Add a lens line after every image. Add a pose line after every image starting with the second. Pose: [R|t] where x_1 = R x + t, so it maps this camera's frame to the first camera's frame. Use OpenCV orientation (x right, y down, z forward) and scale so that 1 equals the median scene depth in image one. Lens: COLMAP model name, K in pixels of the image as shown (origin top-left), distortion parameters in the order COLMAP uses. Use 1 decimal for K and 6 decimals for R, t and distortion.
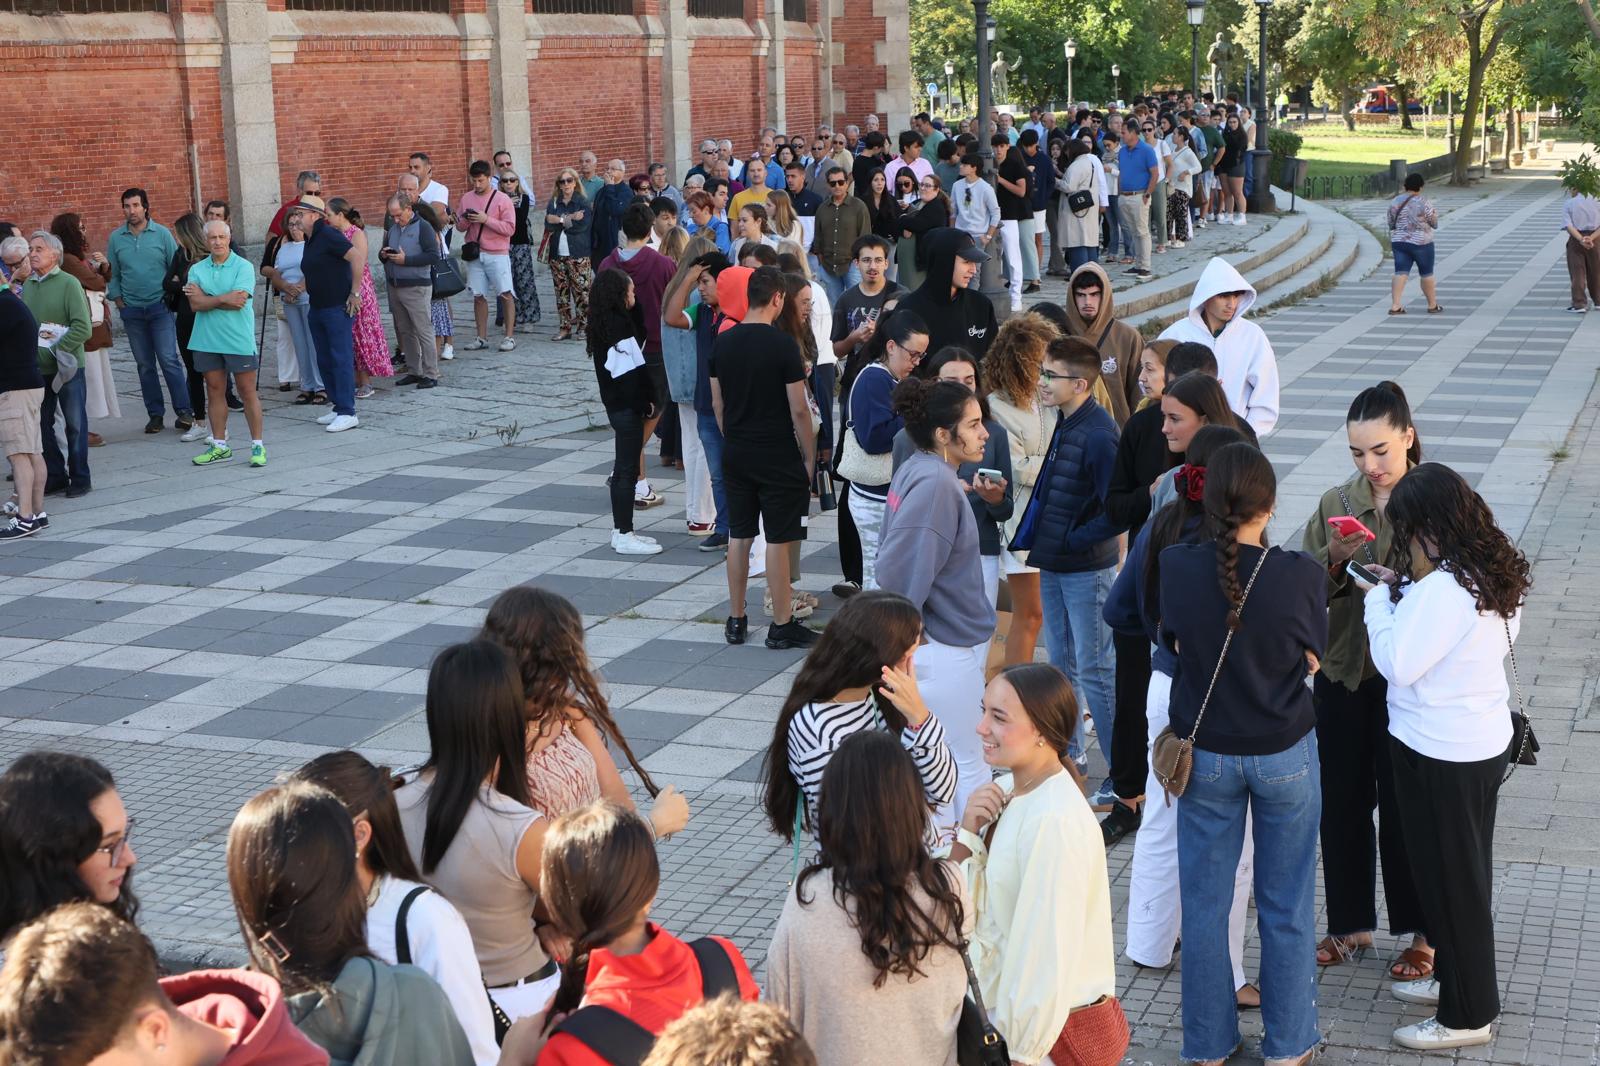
lens RADIAL K [[2341.7, 0, 800.0], [0, 2341.7, 533.0], [0, 0, 1]] dist [0.008884, 0.043167]
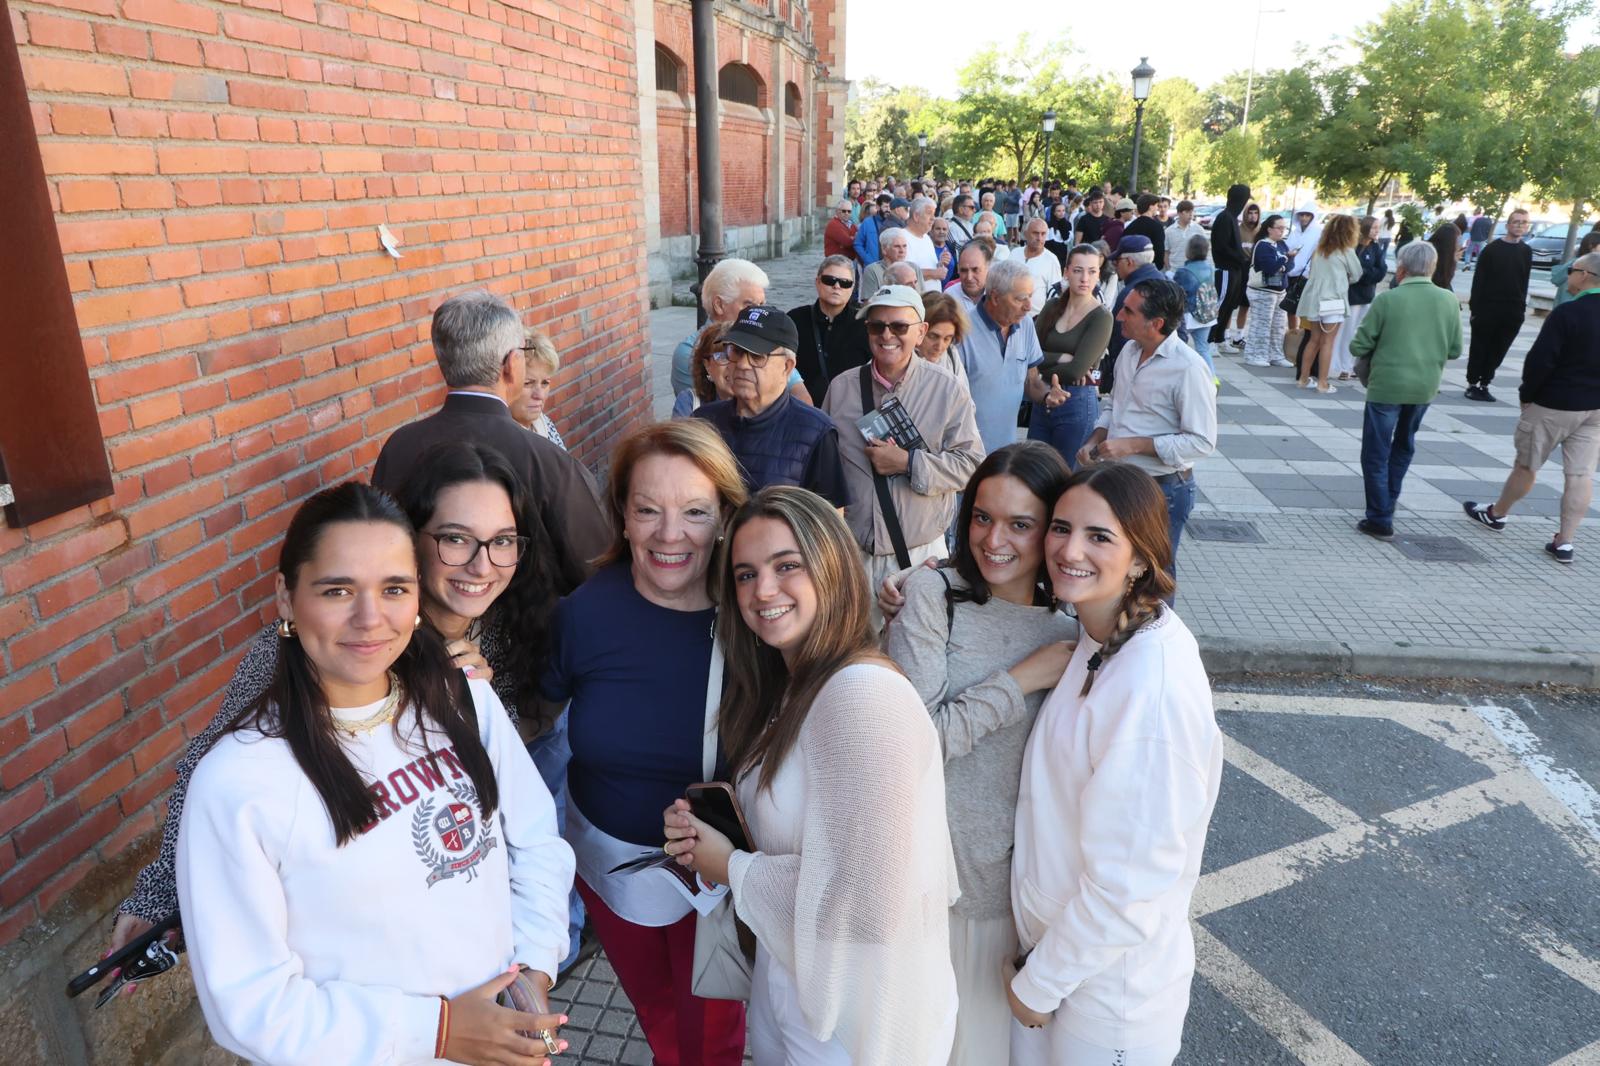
lens RADIAL K [[1053.2, 0, 800.0], [0, 1053.2, 533.0], [0, 0, 1]] dist [-0.004172, 0.000452]
pose [[0.966439, -0.047687, 0.252432, -0.341560], [0.015148, 0.991489, 0.129306, -0.000803], [-0.256450, -0.121143, 0.958936, 0.175112]]
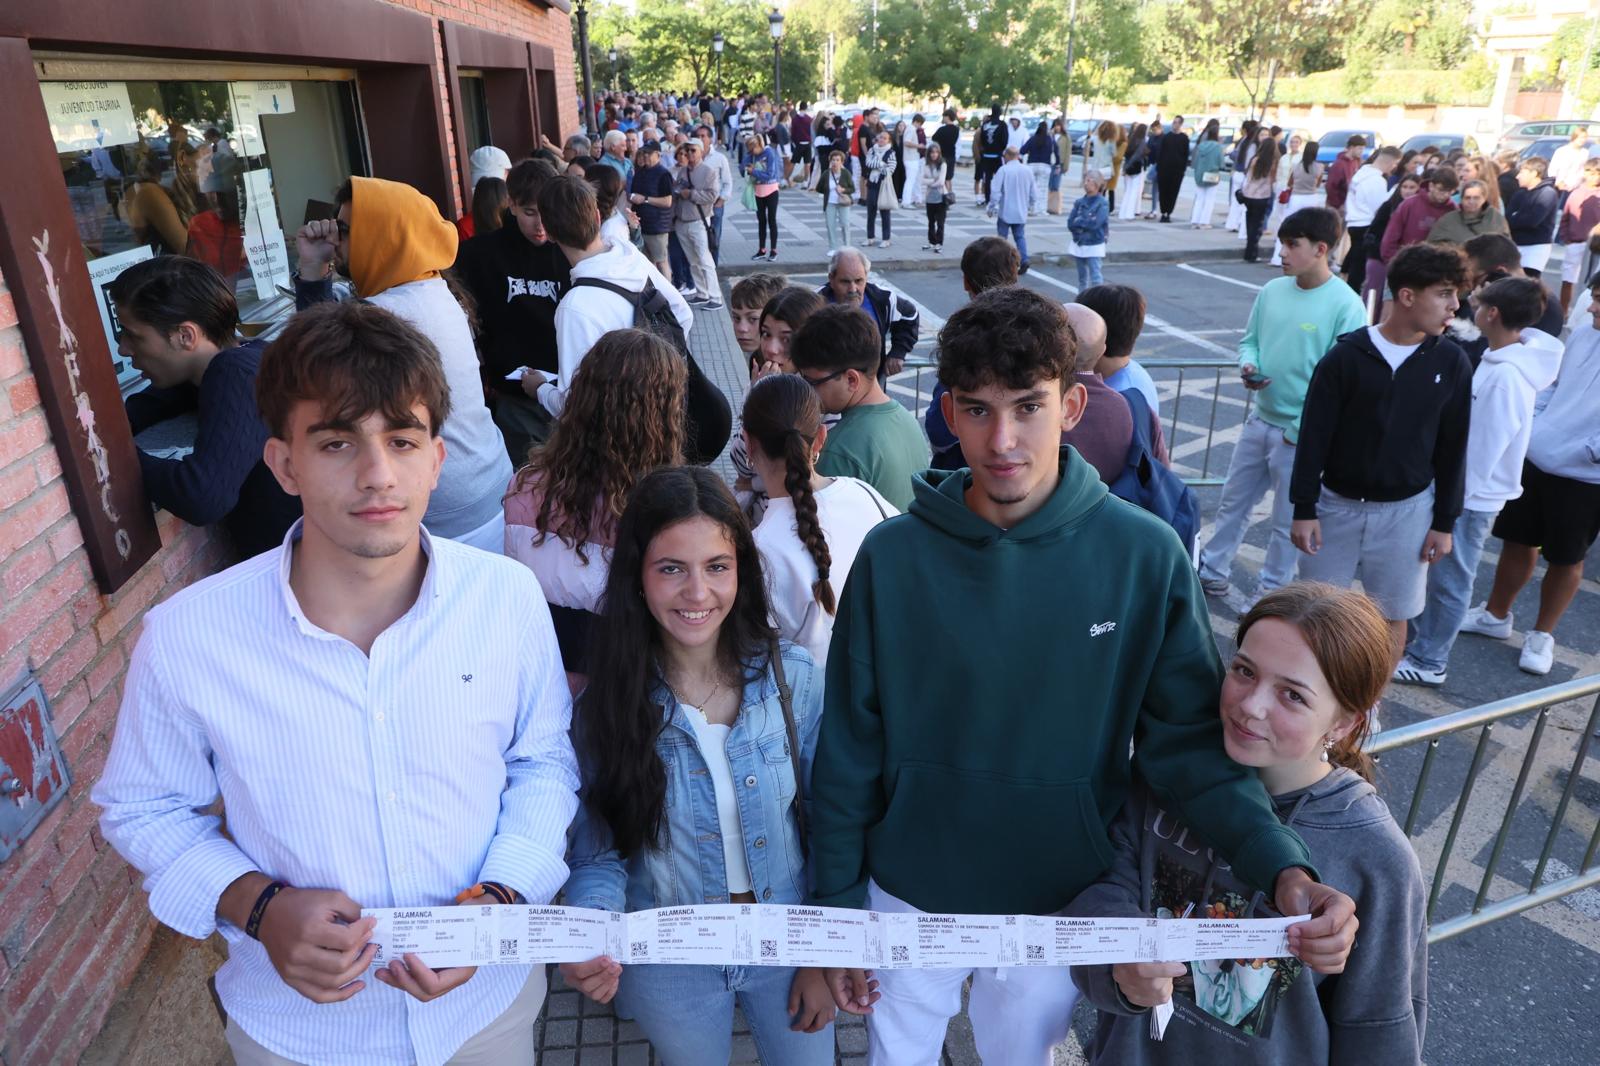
lens RADIAL K [[1050.2, 0, 800.0], [0, 1050.2, 533.0], [0, 0, 1]] dist [-0.002399, -0.001843]
pose [[0.855426, -0.173957, 0.487837, -0.499945], [0.073148, 0.973044, 0.218711, 0.057704], [-0.512733, -0.151407, 0.845092, -0.133769]]
